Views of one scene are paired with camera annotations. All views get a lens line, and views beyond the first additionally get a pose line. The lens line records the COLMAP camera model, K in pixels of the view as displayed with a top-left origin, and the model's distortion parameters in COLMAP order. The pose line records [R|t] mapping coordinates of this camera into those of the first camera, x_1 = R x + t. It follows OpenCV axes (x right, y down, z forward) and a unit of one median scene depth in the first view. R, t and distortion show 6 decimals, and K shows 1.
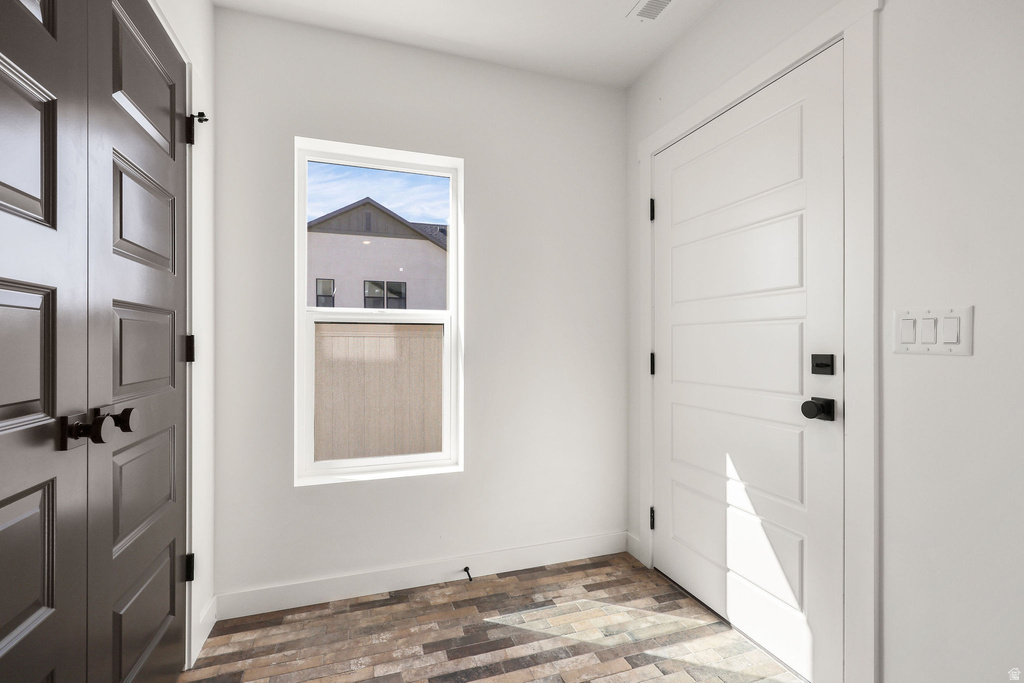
lens RADIAL K [[466.0, 0, 512.3], [0, 466.0, 337.7], [0, 0, 1]] dist [-0.002591, 0.000747]
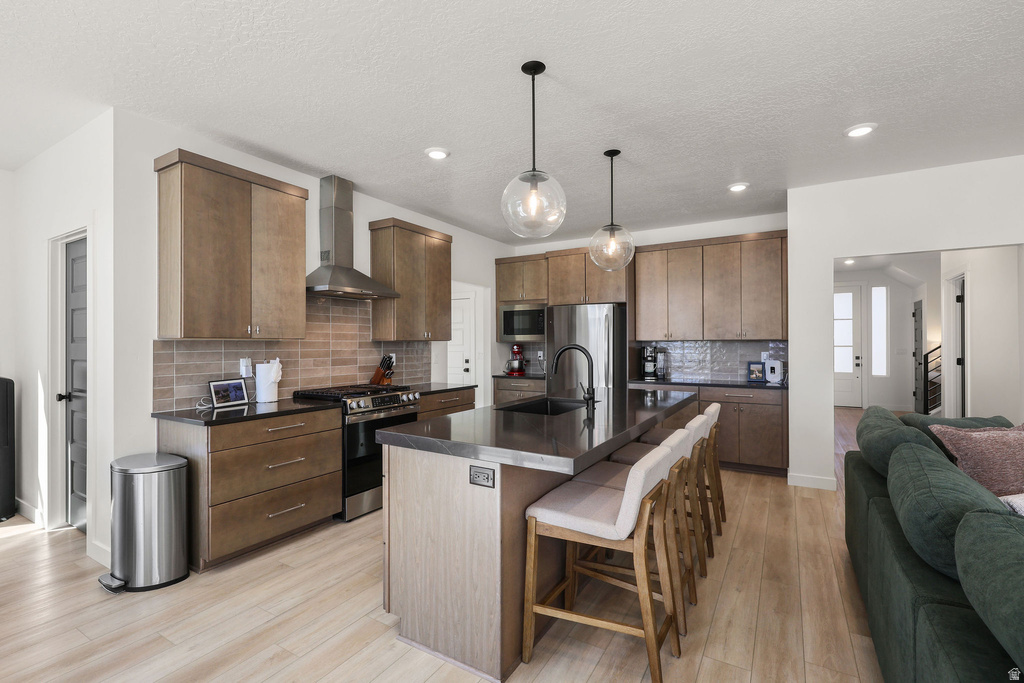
lens RADIAL K [[466.0, 0, 512.2], [0, 466.0, 340.8], [0, 0, 1]] dist [-0.002591, 0.000747]
pose [[0.762953, 0.001528, 0.646452, -2.251004], [0.001244, 0.999992, -0.003831, -0.146783], [-0.646453, 0.003727, 0.762945, -3.210737]]
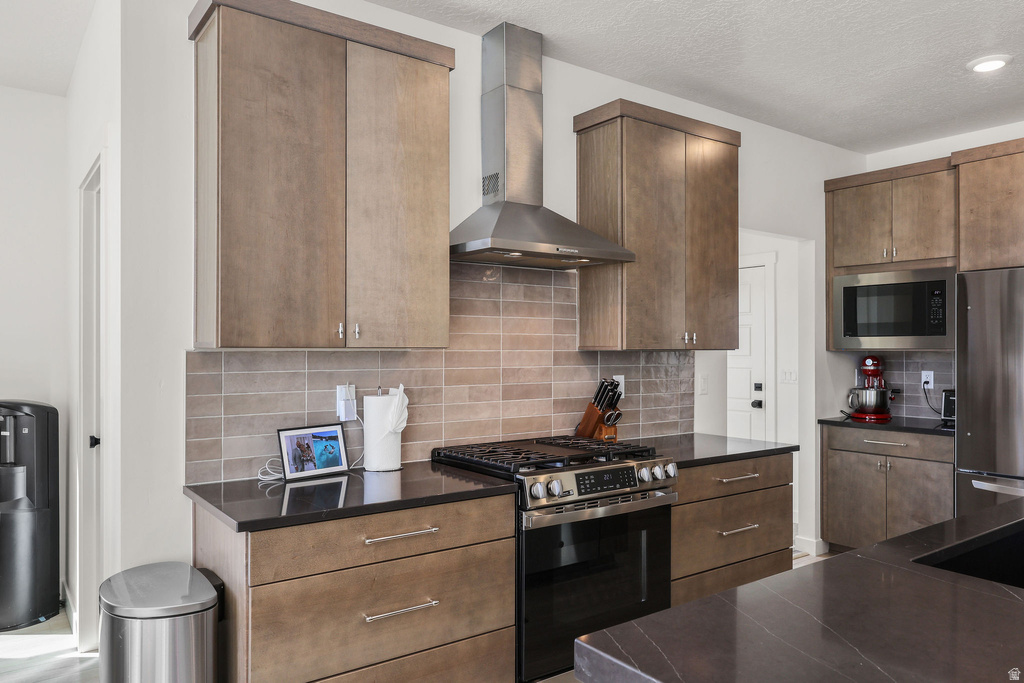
lens RADIAL K [[720.5, 0, 509.8], [0, 720.5, 345.8], [0, 0, 1]] dist [0.009298, 0.002540]
pose [[0.953958, 0.001388, 0.299937, -1.907856], [-0.001229, 0.999999, -0.000720, -0.172469], [-0.299938, 0.000318, 0.953959, -2.484330]]
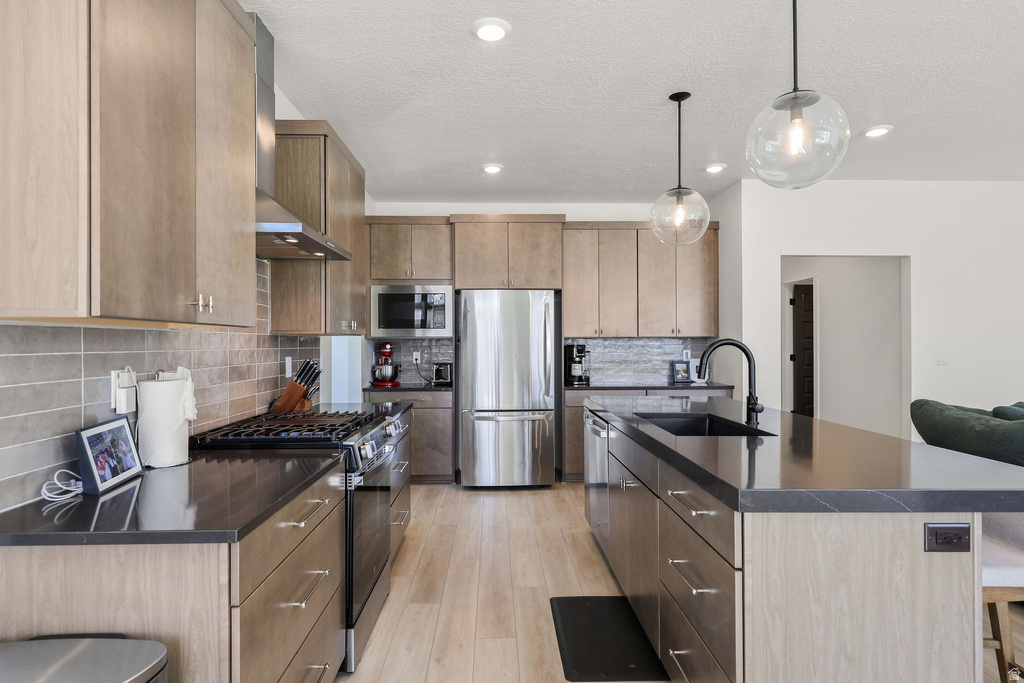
lens RADIAL K [[565.4, 0, 510.9], [0, 565.4, 337.2], [0, 0, 1]] dist [0.013268, -0.001819]
pose [[0.294001, 0.008507, 0.955767, -2.709025], [0.000627, 0.999958, -0.009093, -0.127572], [-0.955805, 0.003272, 0.293983, -1.686724]]
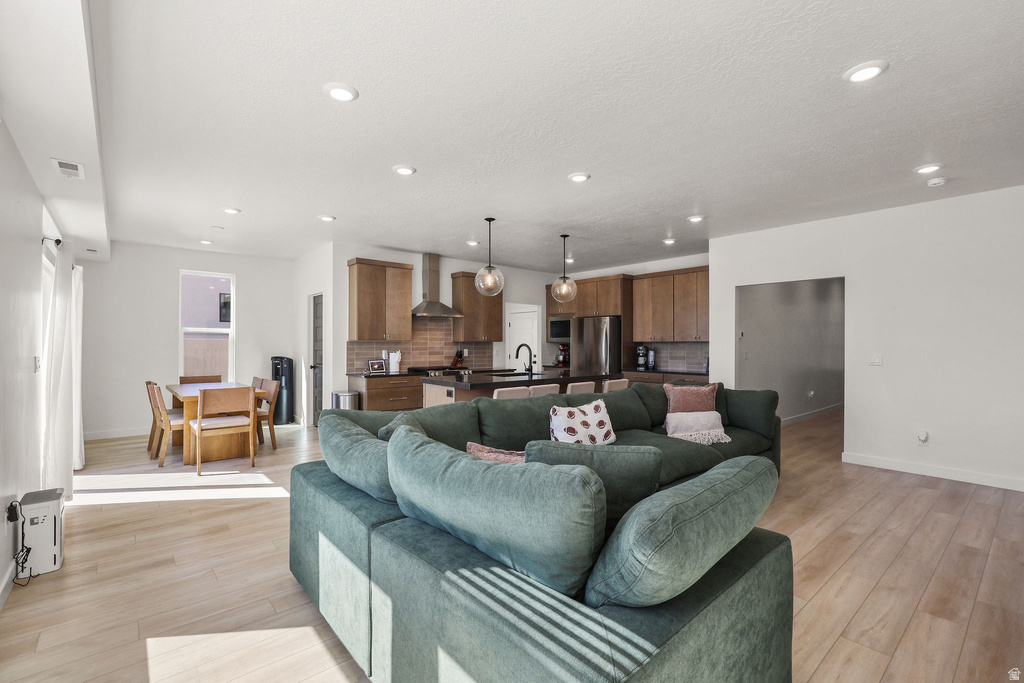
lens RADIAL K [[466.0, 0, 509.8], [0, 466.0, 341.9], [0, 0, 1]] dist [-0.002591, 0.000747]
pose [[0.931724, 0.003150, 0.363153, -2.305386], [-0.002337, 0.999994, -0.002678, -0.143520], [-0.363159, 0.001646, 0.931726, -5.554417]]
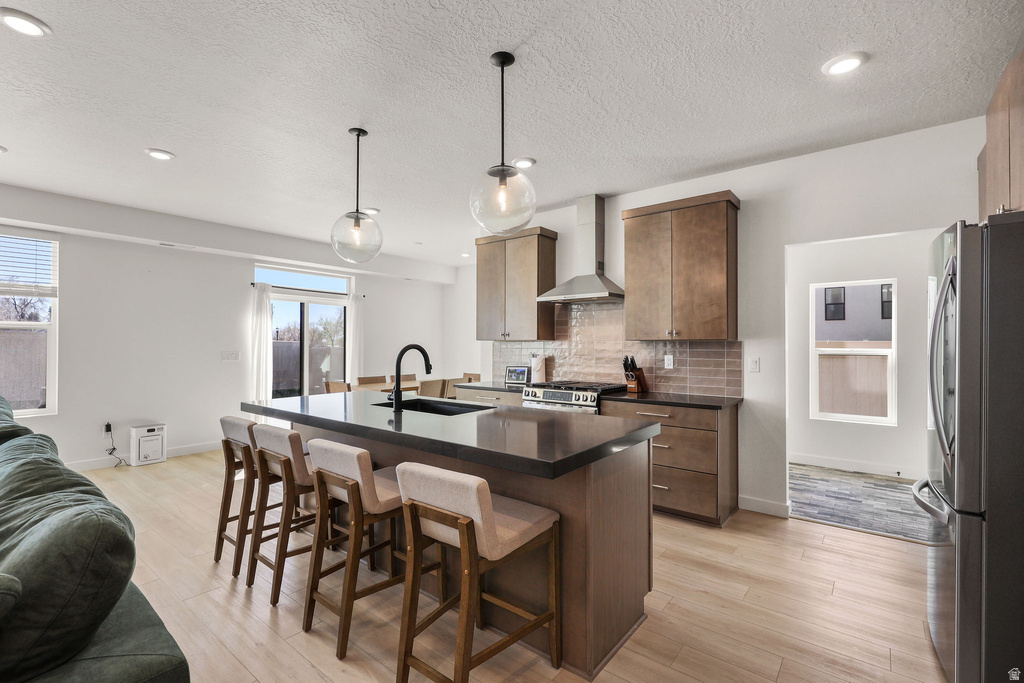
lens RADIAL K [[466.0, 0, 511.0], [0, 466.0, 340.0], [0, 0, 1]] dist [-0.002591, 0.000747]
pose [[0.538506, -0.004791, -0.842608, 1.163584], [-0.001923, 0.999974, -0.006915, -0.141939], [0.842620, 0.005344, 0.538483, -2.524560]]
